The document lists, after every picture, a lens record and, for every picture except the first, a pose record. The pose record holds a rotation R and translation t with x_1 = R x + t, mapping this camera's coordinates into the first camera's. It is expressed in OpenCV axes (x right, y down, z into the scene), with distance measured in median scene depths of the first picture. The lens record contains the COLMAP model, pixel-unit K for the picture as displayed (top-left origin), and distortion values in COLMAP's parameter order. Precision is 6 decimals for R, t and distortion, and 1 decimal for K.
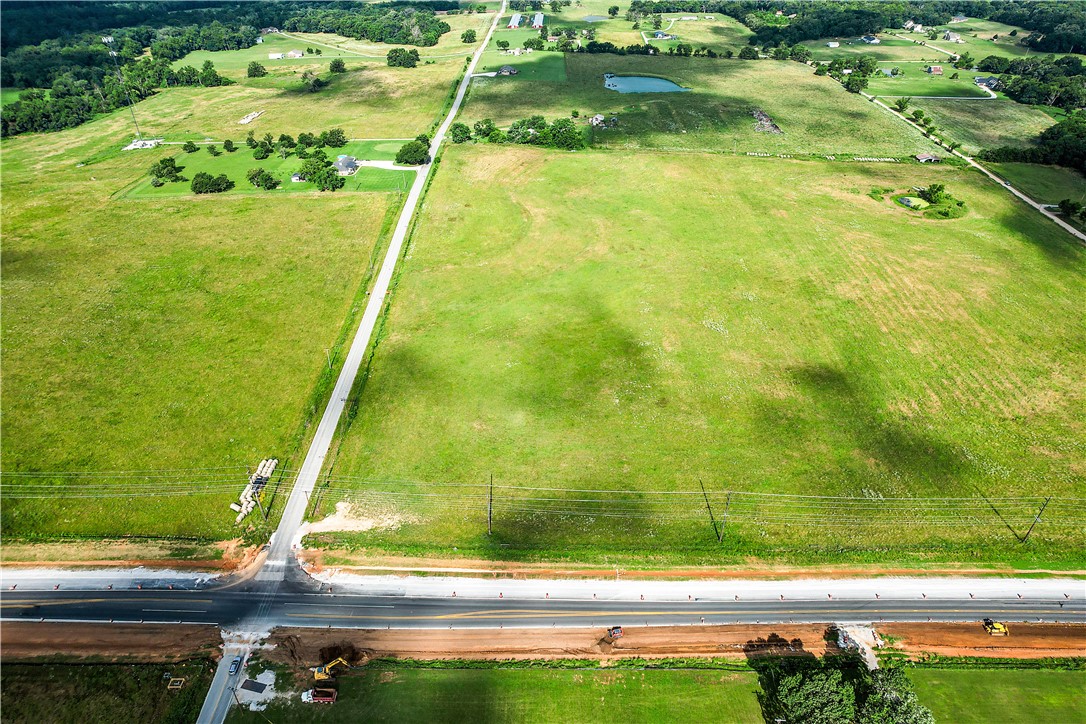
lens RADIAL K [[696.6, 0, 540.4], [0, 696.6, 363.6], [0, 0, 1]] dist [-0.083945, 0.079257]
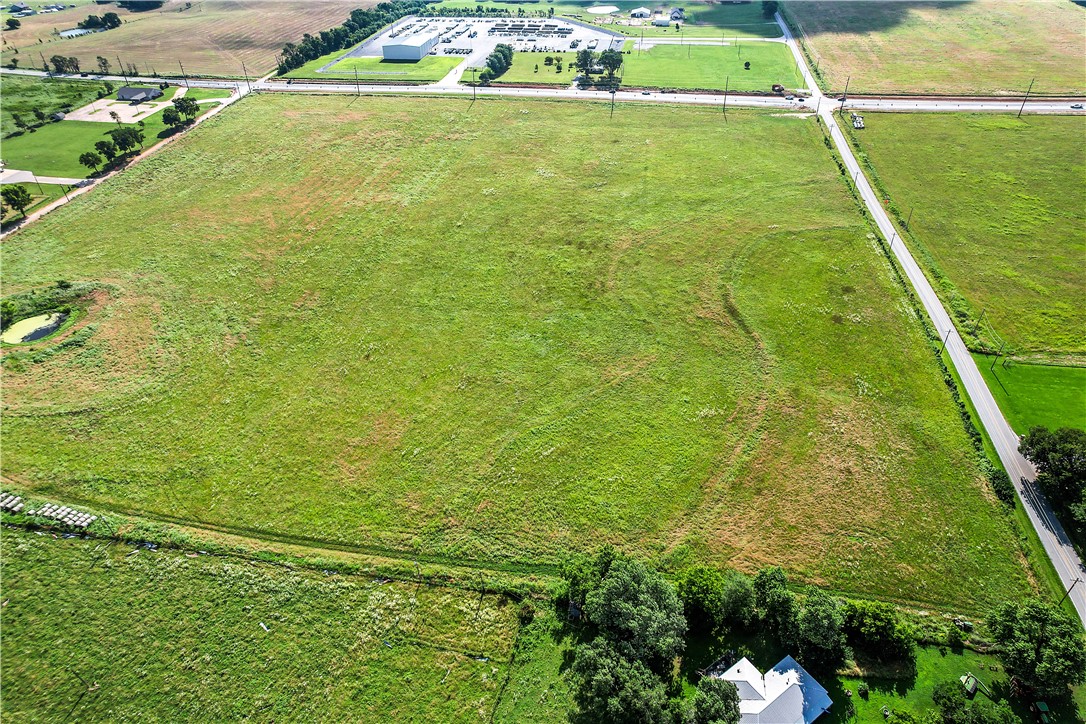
lens RADIAL K [[696.6, 0, 540.4], [0, 696.6, 363.6], [0, 0, 1]] dist [-0.083945, 0.079257]
pose [[-0.984343, -0.090835, 0.151055, 0.059479], [0.115168, 0.317318, 0.941300, -1.027201], [-0.133436, 0.943959, -0.301889, 1.642640]]
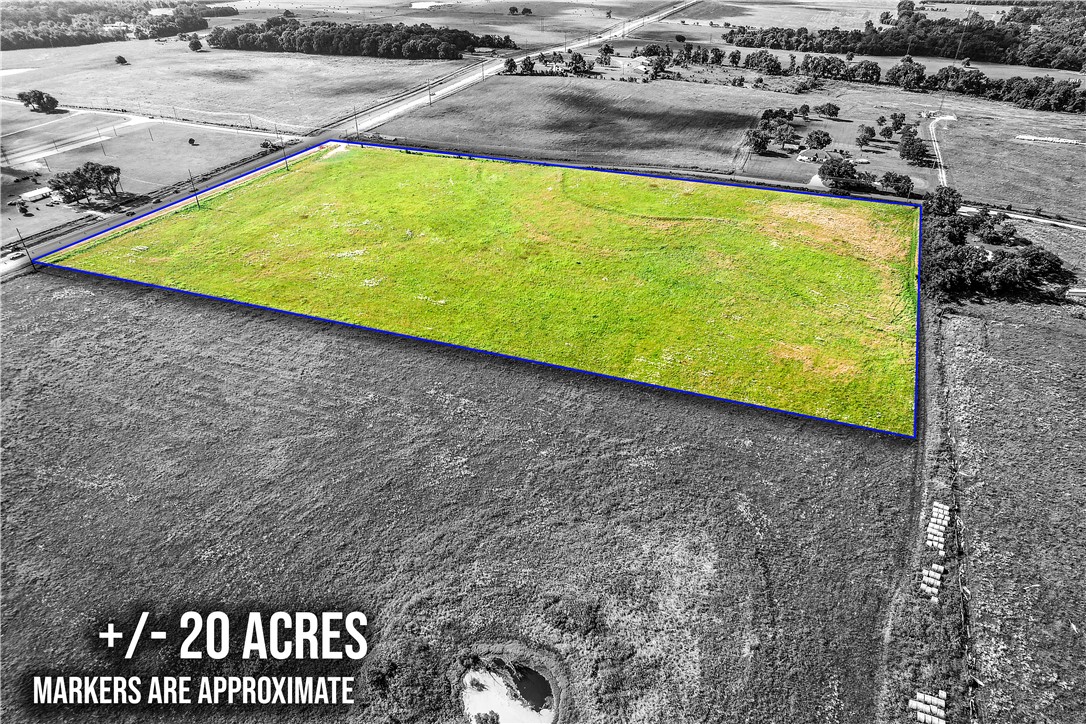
lens RADIAL K [[696.6, 0, 540.4], [0, 696.6, 363.6], [0, 0, 1]] dist [-0.083945, 0.079257]
pose [[-0.402341, 0.498365, -0.767954, 1.015955], [-0.513215, 0.571860, 0.639989, -0.766256], [0.758111, 0.651620, 0.025686, 1.296495]]
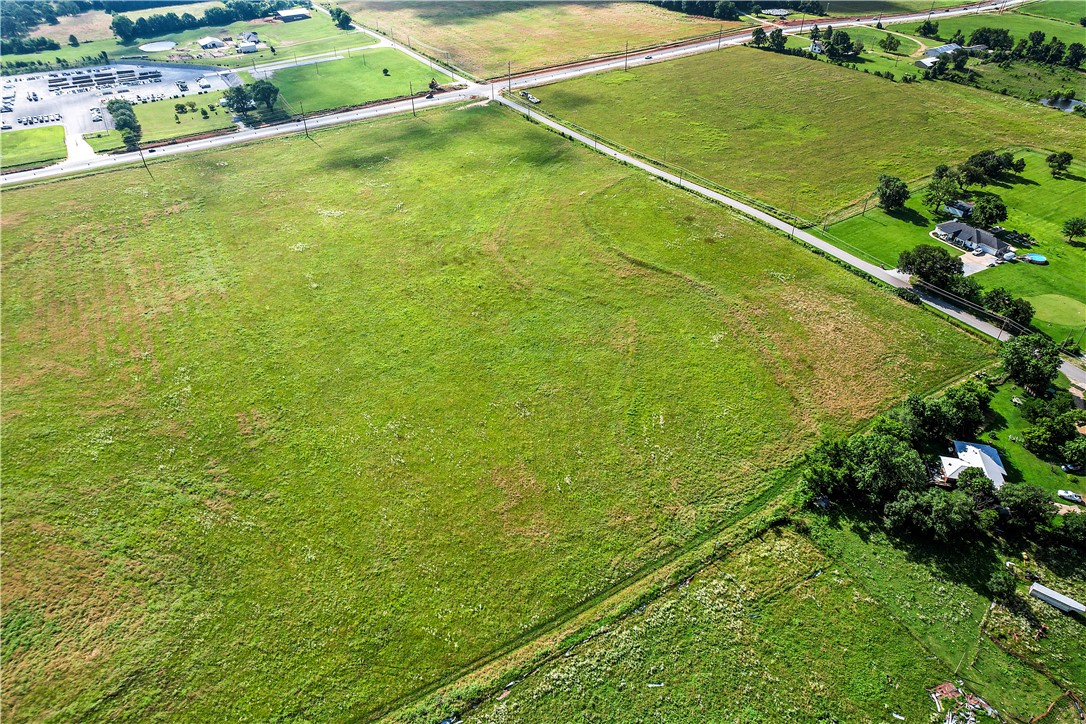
lens RADIAL K [[696.6, 0, 540.4], [0, 696.6, 363.6], [0, 0, 1]] dist [-0.083945, 0.079257]
pose [[-0.852940, 0.323409, -0.409756, 0.488294], [-0.285621, 0.367897, 0.884914, -0.999866], [0.436938, 0.871813, -0.221422, 1.579383]]
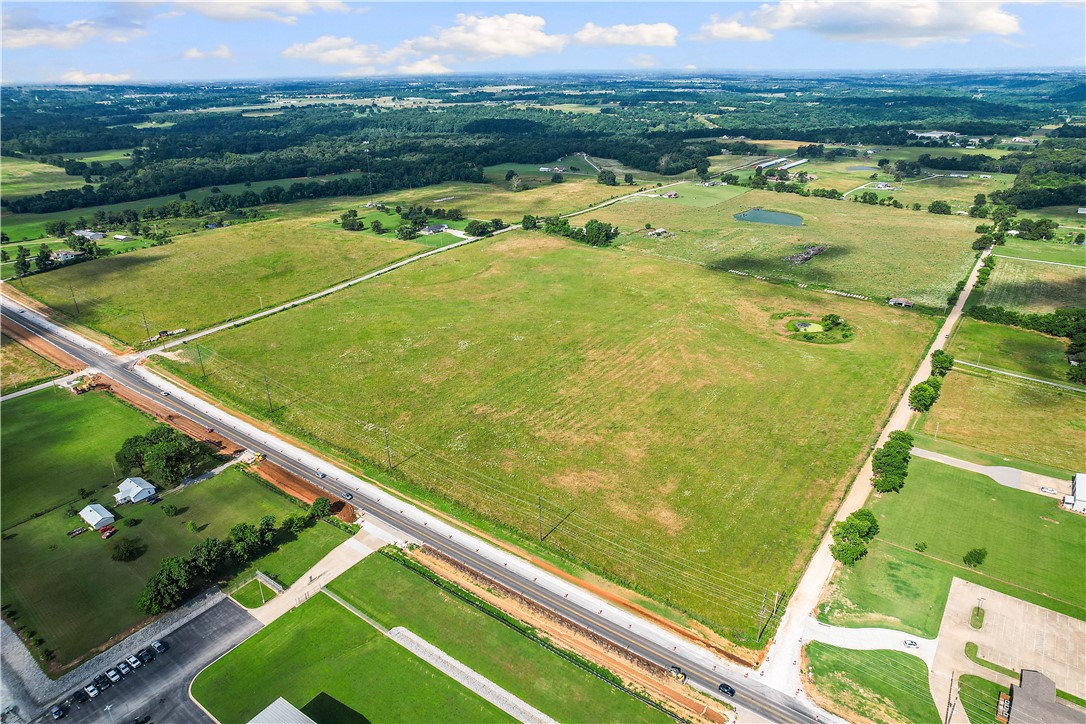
lens RADIAL K [[696.6, 0, 540.4], [0, 696.6, 363.6], [0, 0, 1]] dist [-0.083945, 0.079257]
pose [[0.805679, 0.230089, -0.545839, 1.146685], [-0.325745, 0.941733, -0.083841, 0.049239], [0.494743, 0.245353, 0.833685, -0.076449]]
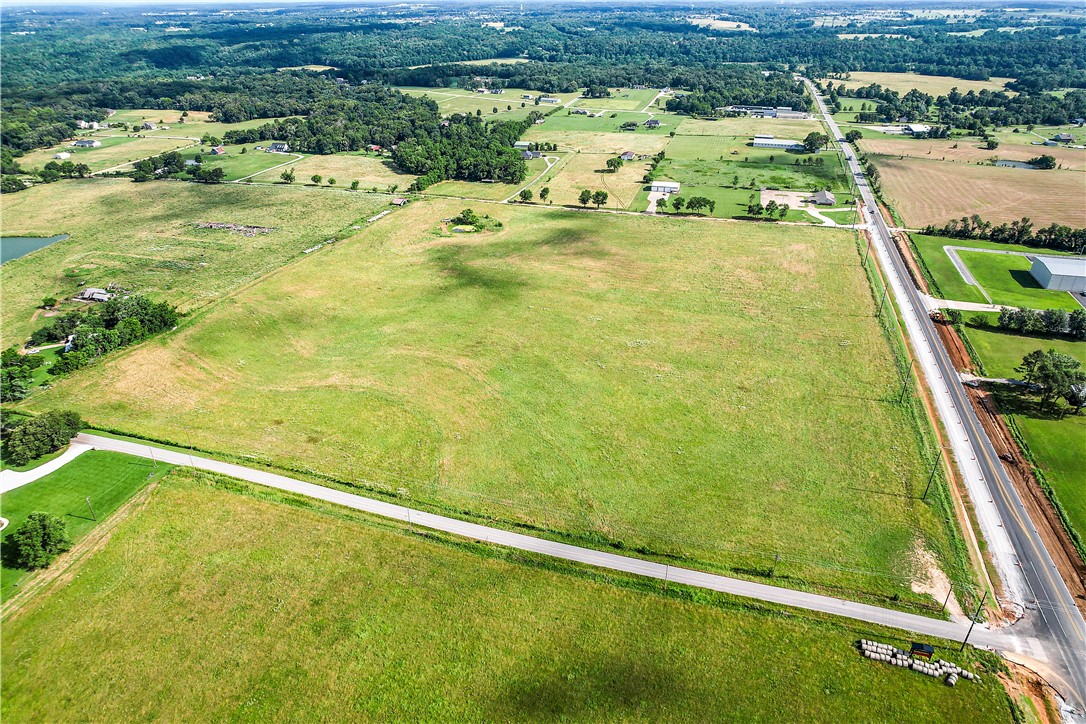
lens RADIAL K [[696.6, 0, 540.4], [0, 696.6, 363.6], [0, 0, 1]] dist [-0.083945, 0.079257]
pose [[0.279416, -0.461038, 0.842241, -0.771713], [0.551266, 0.795230, 0.252420, -0.403724], [-0.786151, 0.393768, 0.476354, 0.595784]]
